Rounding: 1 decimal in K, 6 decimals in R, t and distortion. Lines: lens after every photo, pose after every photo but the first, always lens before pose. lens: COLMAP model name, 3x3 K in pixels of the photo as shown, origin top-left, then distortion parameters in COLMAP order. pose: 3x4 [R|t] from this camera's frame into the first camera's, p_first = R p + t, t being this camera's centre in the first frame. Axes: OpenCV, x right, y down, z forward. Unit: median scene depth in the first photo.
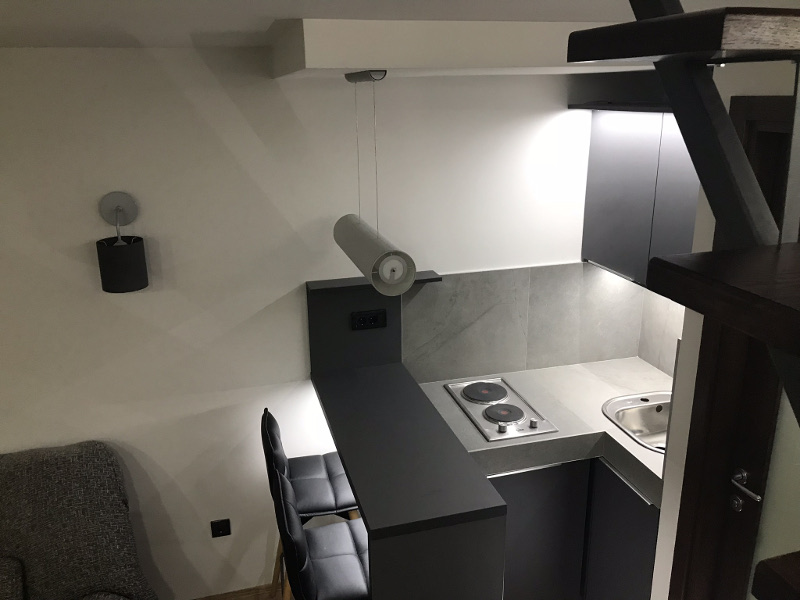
lens RADIAL K [[655.0, 0, 397.1], [0, 655.0, 291.8], [0, 0, 1]] dist [0.033466, -0.026981]
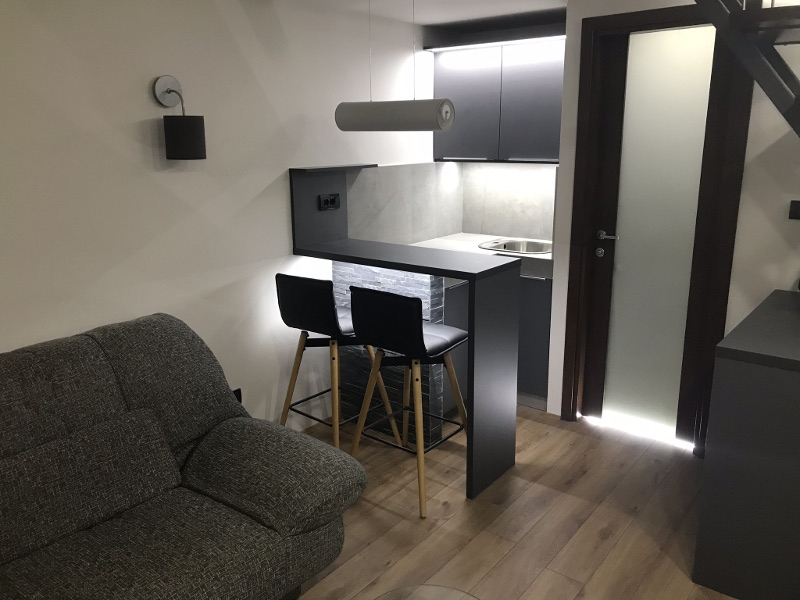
lens RADIAL K [[655.0, 0, 392.5], [0, 655.0, 298.7], [0, 0, 1]] dist [0.033466, -0.026981]
pose [[0.803973, -0.138543, 0.578302, -0.703360], [0.171430, 0.985194, -0.002306, 0.251710], [-0.569420, 0.100993, 0.815819, -0.083791]]
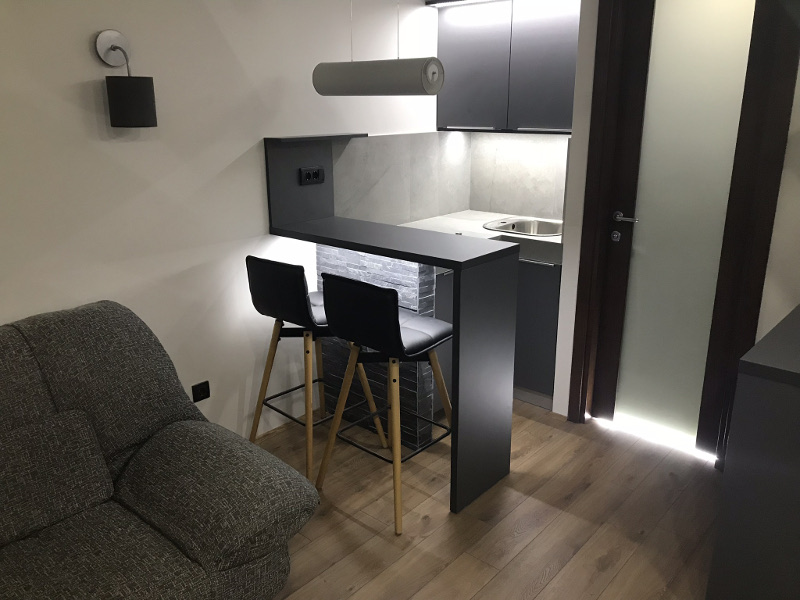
lens RADIAL K [[655.0, 0, 387.5], [0, 655.0, 298.5], [0, 0, 1]] dist [0.033466, -0.026981]
pose [[0.838857, -0.147535, 0.523978, -0.562656], [0.154635, 0.987501, 0.030487, 0.240071], [-0.521926, 0.055451, 0.851186, -0.029064]]
